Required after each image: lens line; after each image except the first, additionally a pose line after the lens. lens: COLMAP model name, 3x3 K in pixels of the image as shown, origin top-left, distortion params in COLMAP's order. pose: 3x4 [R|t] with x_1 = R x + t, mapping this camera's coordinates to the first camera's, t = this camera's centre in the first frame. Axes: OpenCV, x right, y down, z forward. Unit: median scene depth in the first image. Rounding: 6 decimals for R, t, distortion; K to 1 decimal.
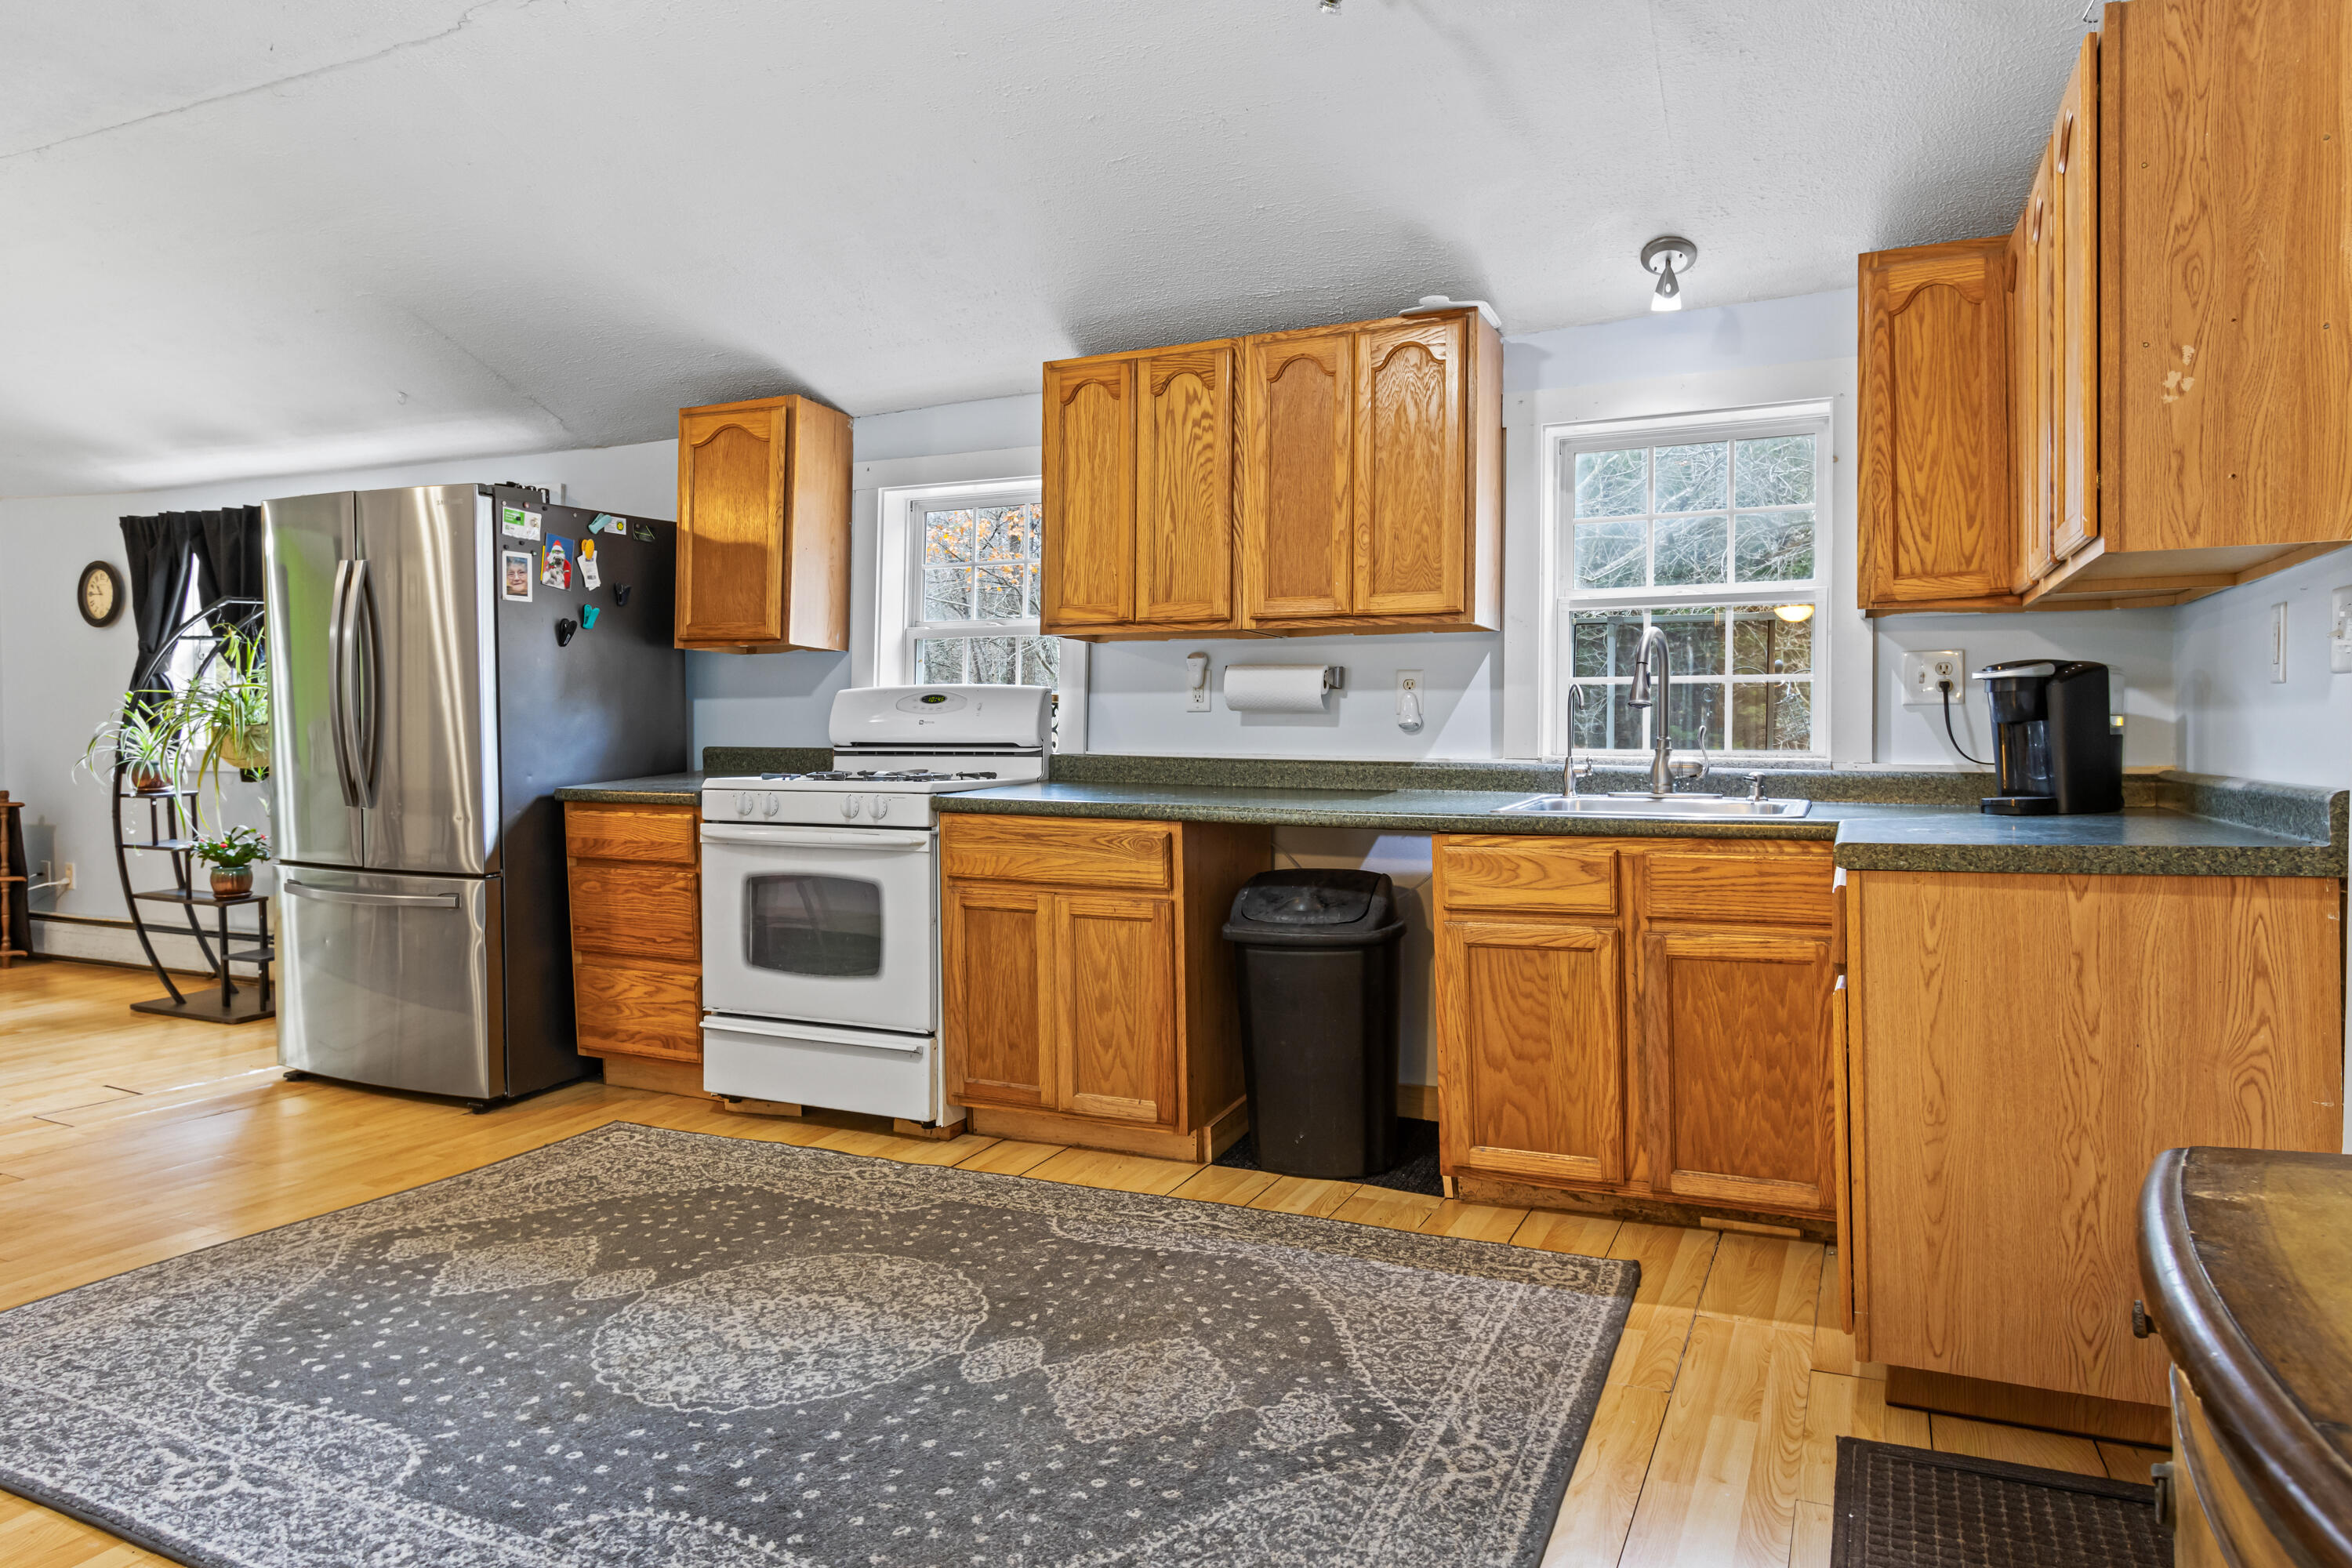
lens RADIAL K [[1435.6, 0, 1140.2], [0, 1435.6, 752.9], [0, 0, 1]] dist [0.010032, -0.009718]
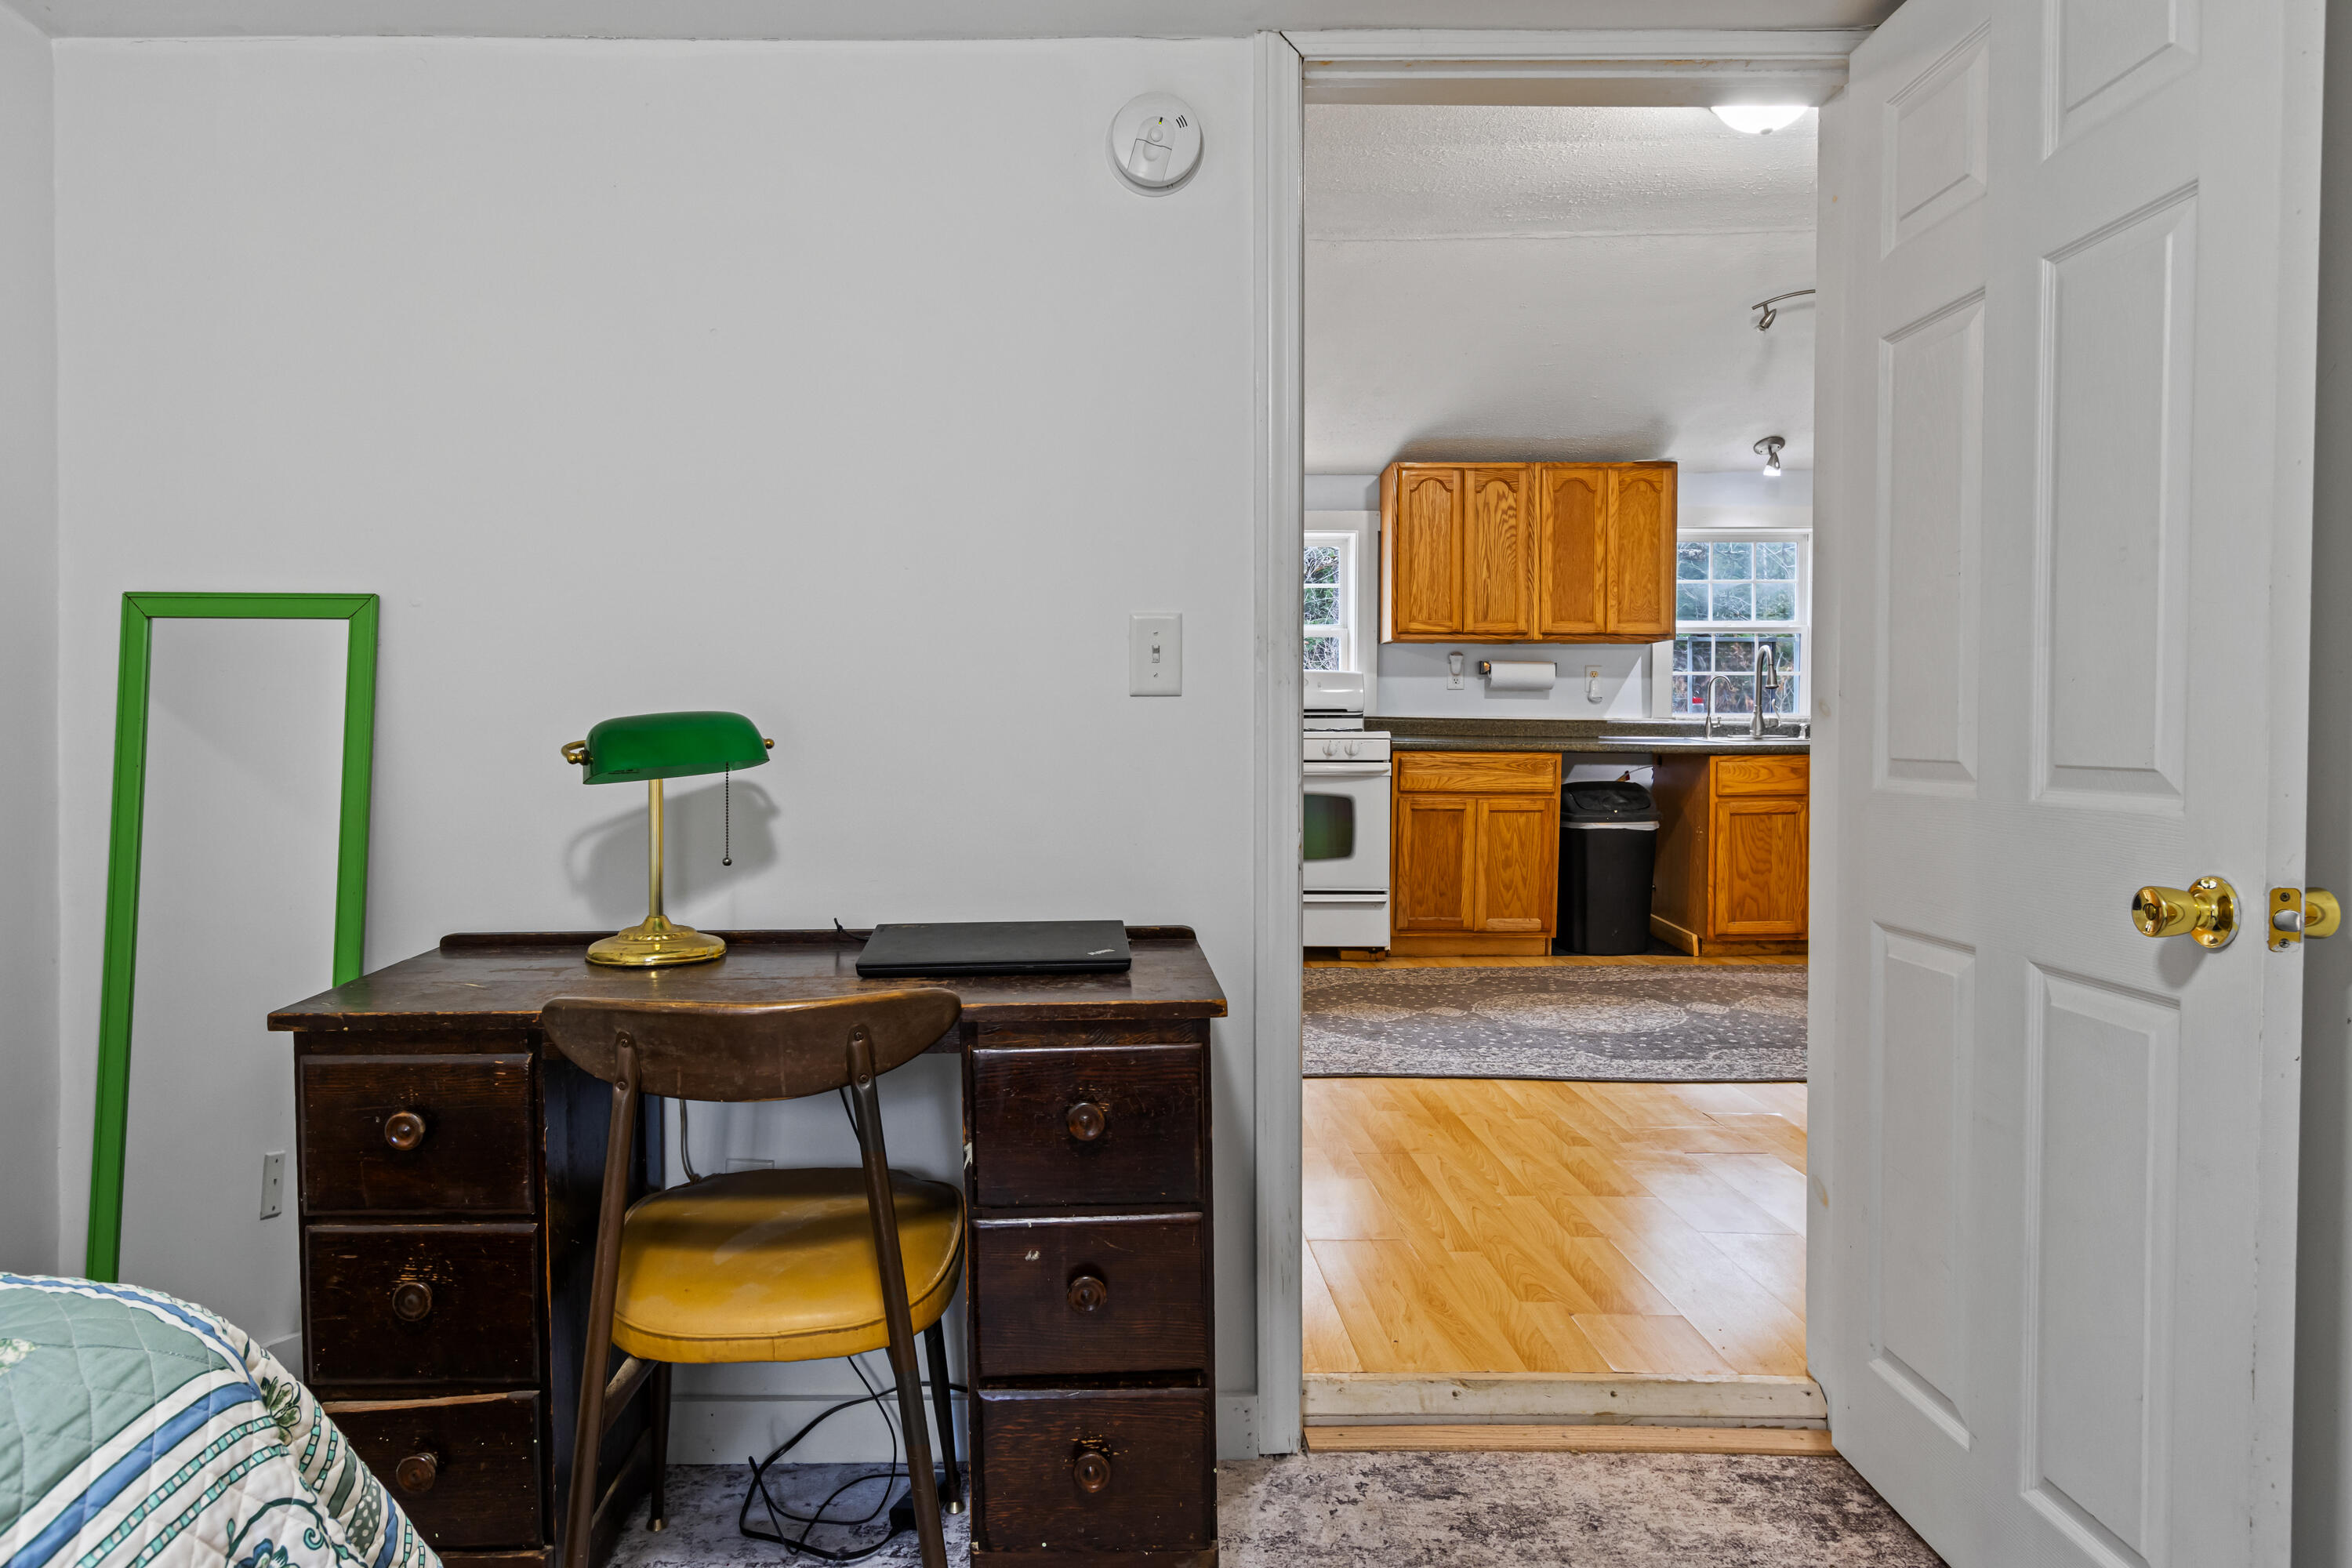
lens RADIAL K [[1497.5, 0, 1051.7], [0, 1497.5, 756.7], [0, 0, 1]] dist [0.005831, 0.001203]
pose [[0.911326, -0.008332, 0.411601, -1.209125], [0.004435, 0.999936, 0.010424, 0.029865], [-0.411662, -0.007674, 0.911304, -0.364242]]
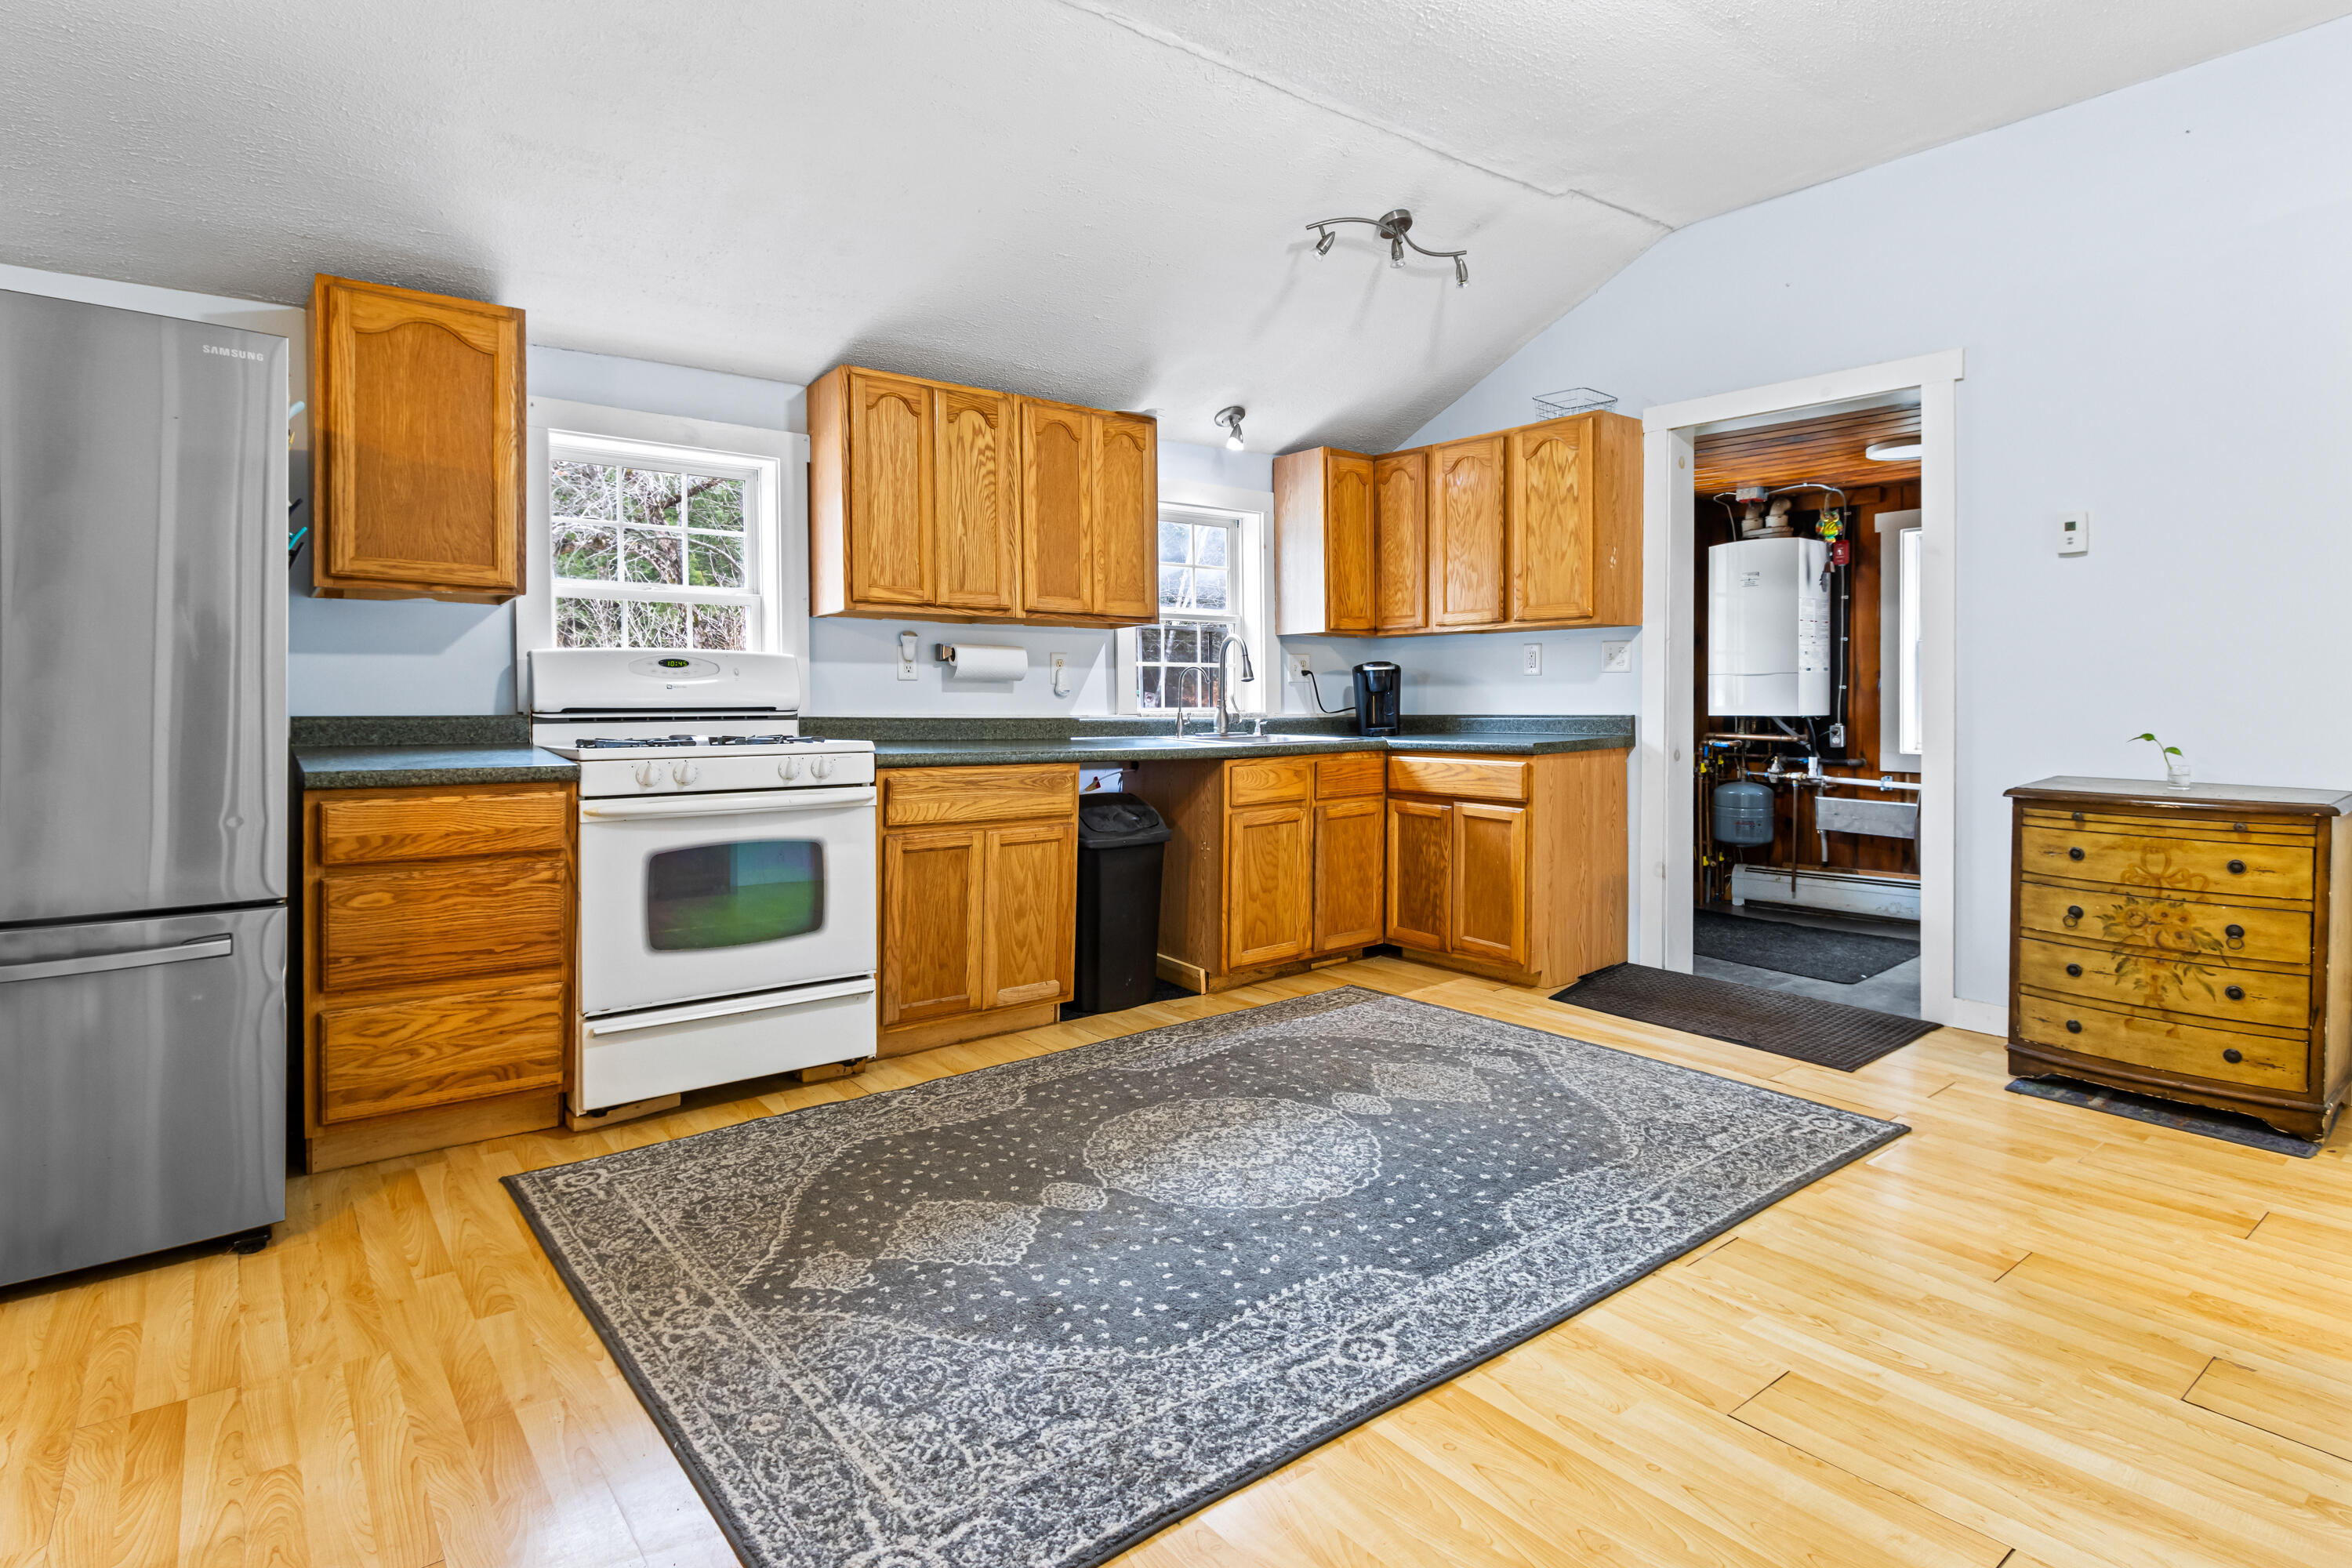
lens RADIAL K [[1205.3, 0, 1169.0], [0, 1205.3, 714.0], [0, 0, 1]] dist [0.001233, -0.000744]
pose [[0.454895, -0.010182, 0.890487, -0.889496], [0.017042, 0.999851, 0.002727, 0.000868], [-0.890382, 0.013935, 0.455000, 0.399026]]
